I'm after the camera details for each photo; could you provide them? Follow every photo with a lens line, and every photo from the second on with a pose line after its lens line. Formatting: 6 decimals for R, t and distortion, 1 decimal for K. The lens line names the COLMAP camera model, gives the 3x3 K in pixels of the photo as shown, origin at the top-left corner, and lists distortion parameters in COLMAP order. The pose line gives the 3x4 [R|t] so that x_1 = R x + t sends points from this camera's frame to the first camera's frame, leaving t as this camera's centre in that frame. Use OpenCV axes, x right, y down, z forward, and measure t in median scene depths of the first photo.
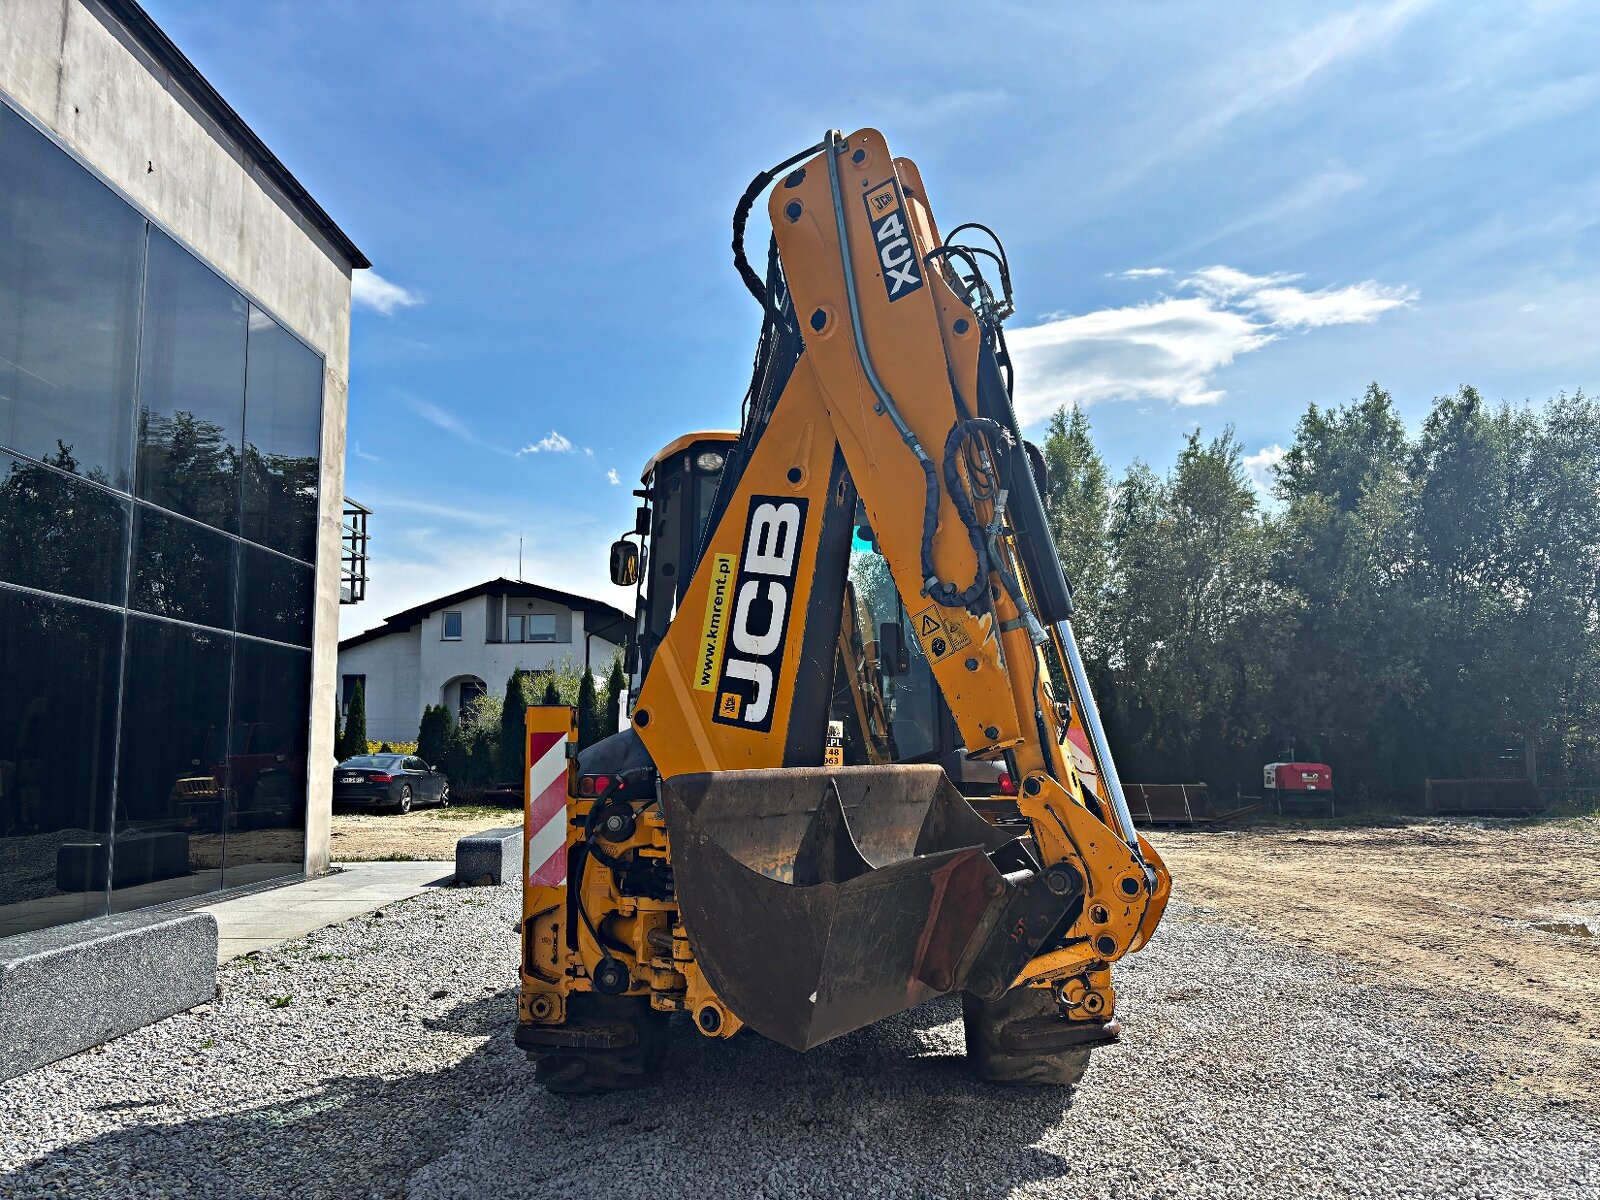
lens RADIAL K [[1238.2, 0, 806.5], [0, 1238.2, 611.5], [0, 0, 1]] dist [0.126467, -0.194244]
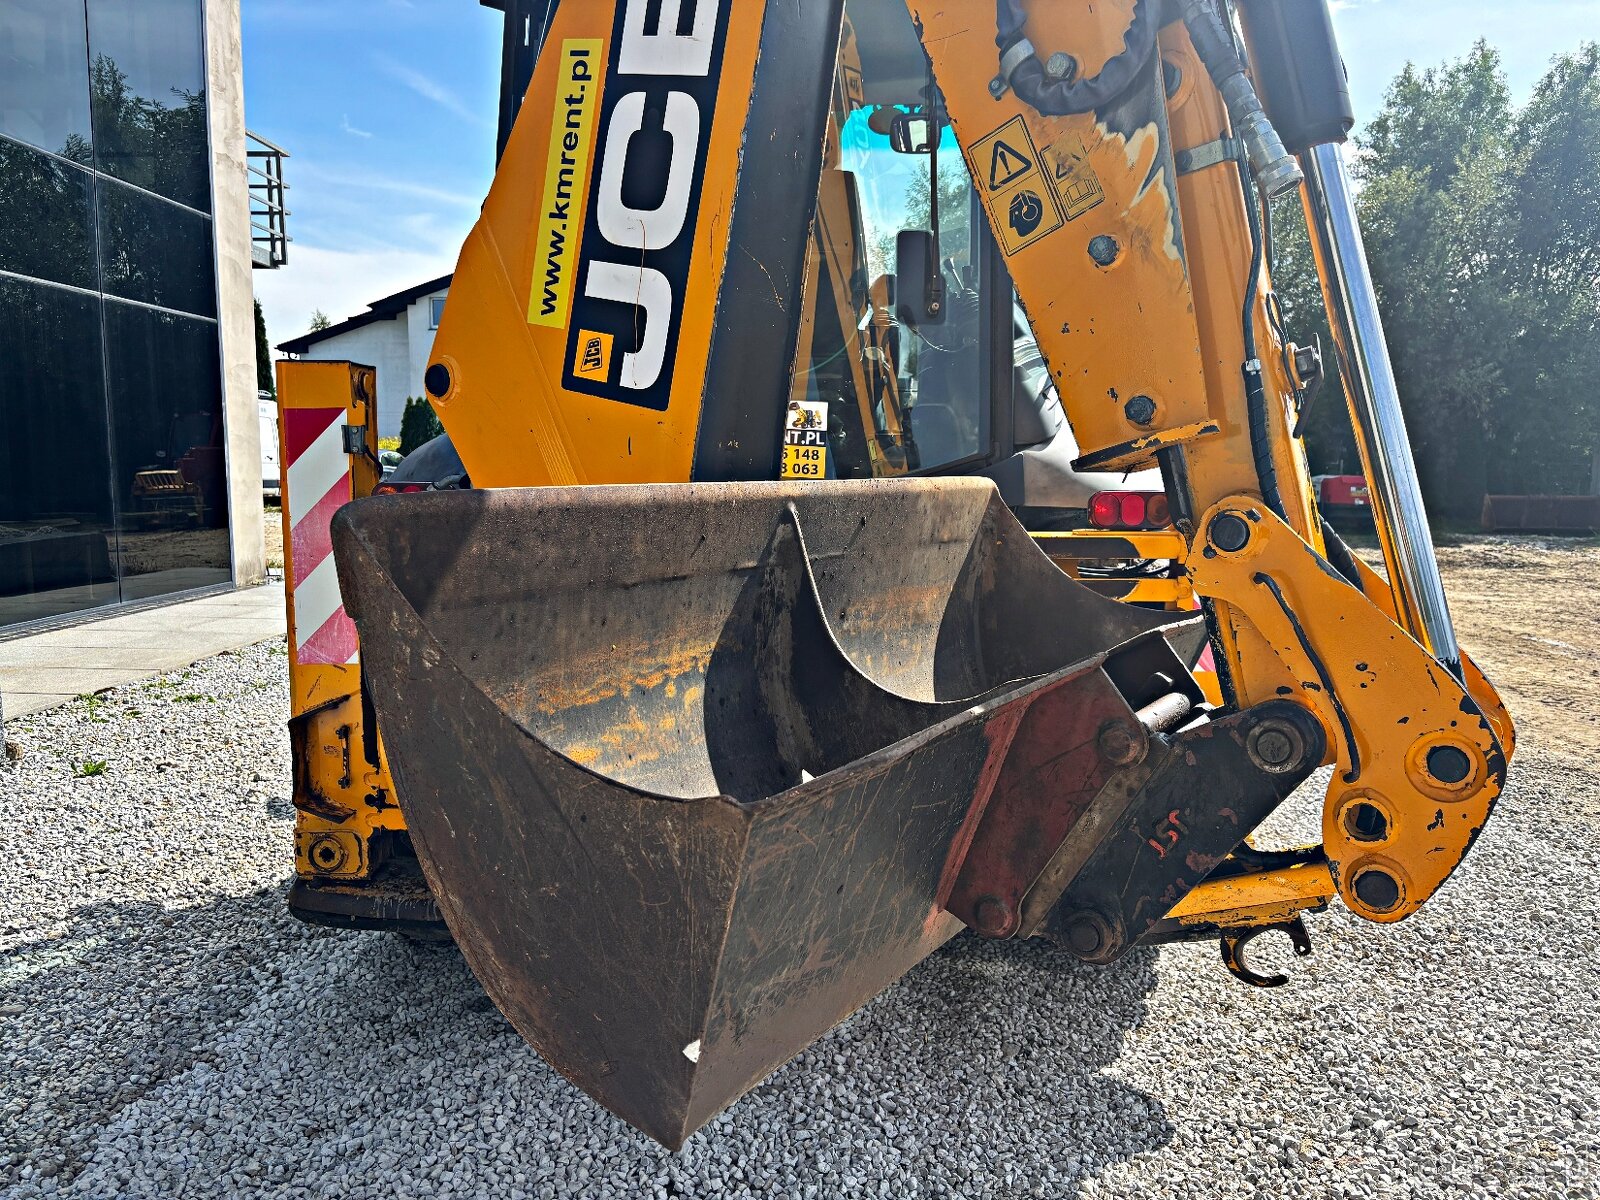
lens RADIAL K [[1229.4, 0, 803.8], [0, 1229.4, 611.6], [0, 0, 1]] dist [0.048348, -0.068541]
pose [[0.999731, 0.018509, -0.013956, 0.030522], [-0.014724, 0.972035, 0.234375, 0.053268], [0.017903, -0.234107, 0.972046, 0.446747]]
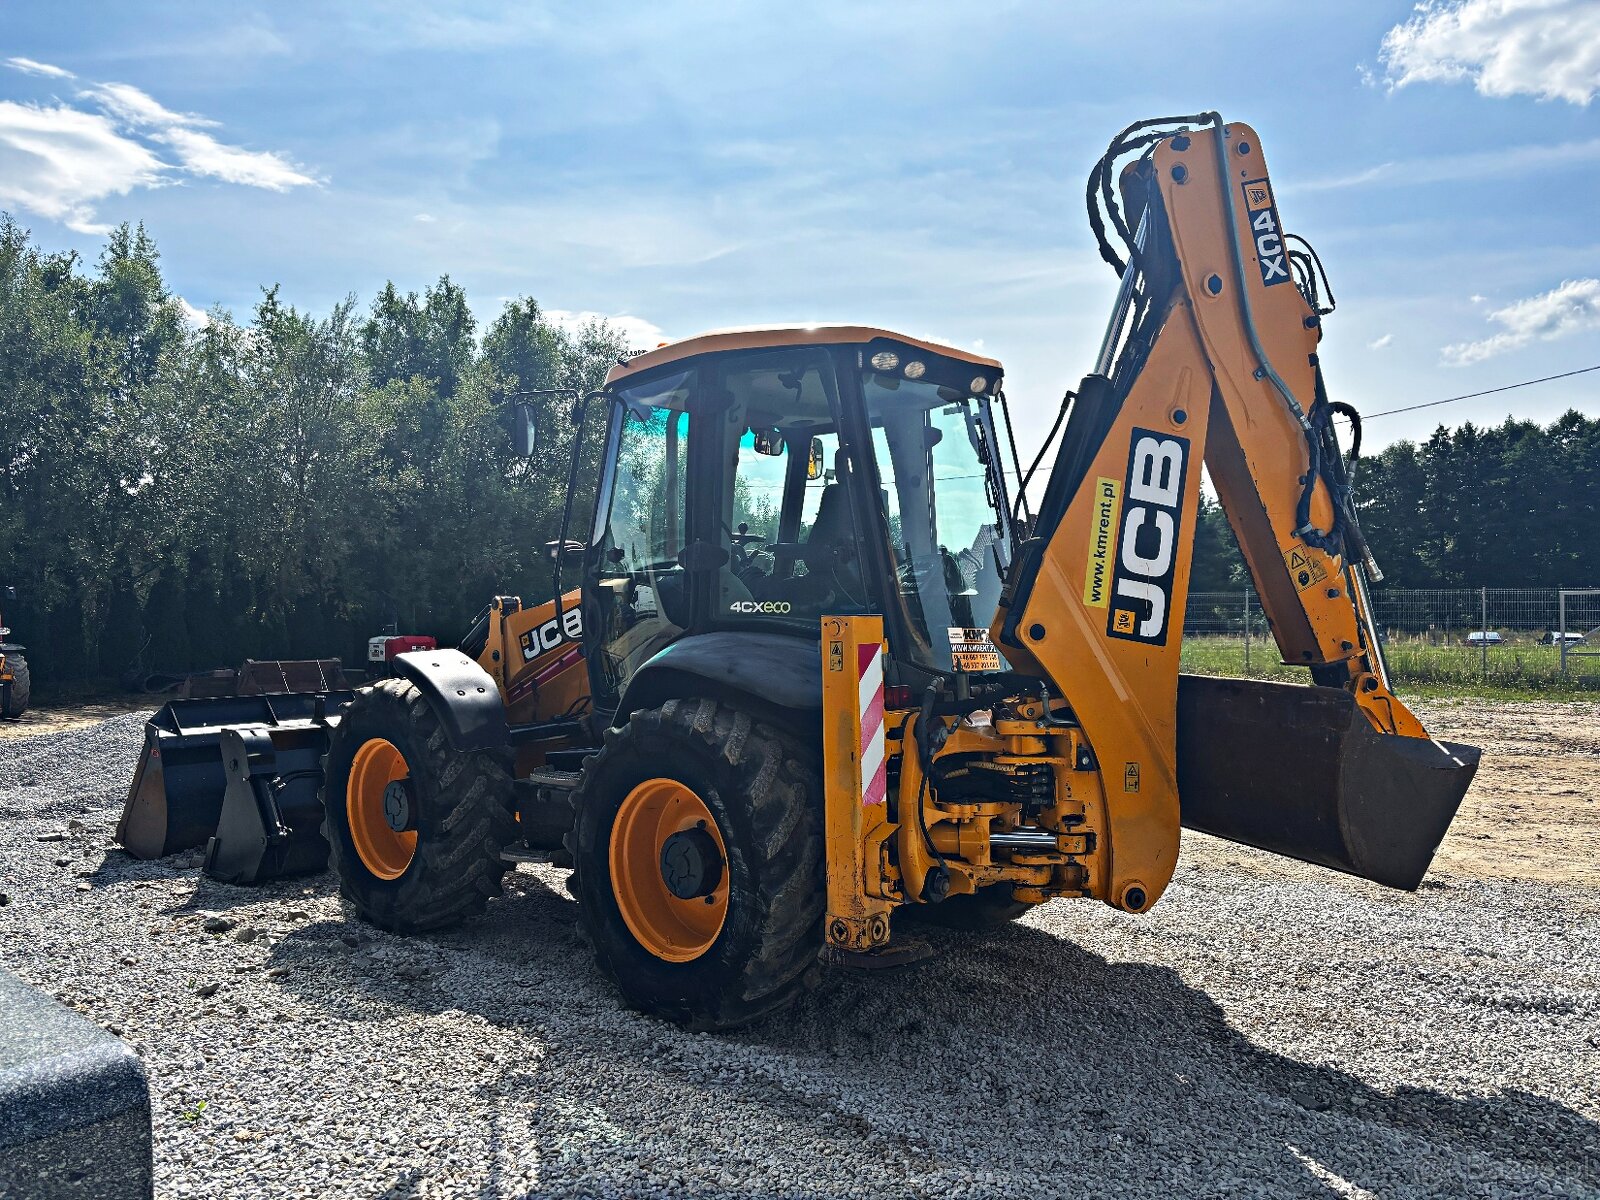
lens RADIAL K [[1229.4, 0, 803.8], [0, 1229.4, 611.6], [0, 0, 1]] dist [0.048348, -0.068541]
pose [[0.647876, 0.000589, 0.761745, -0.981836], [-0.081141, 0.994364, 0.068243, 0.014753], [-0.757412, -0.106022, 0.644272, 0.471533]]
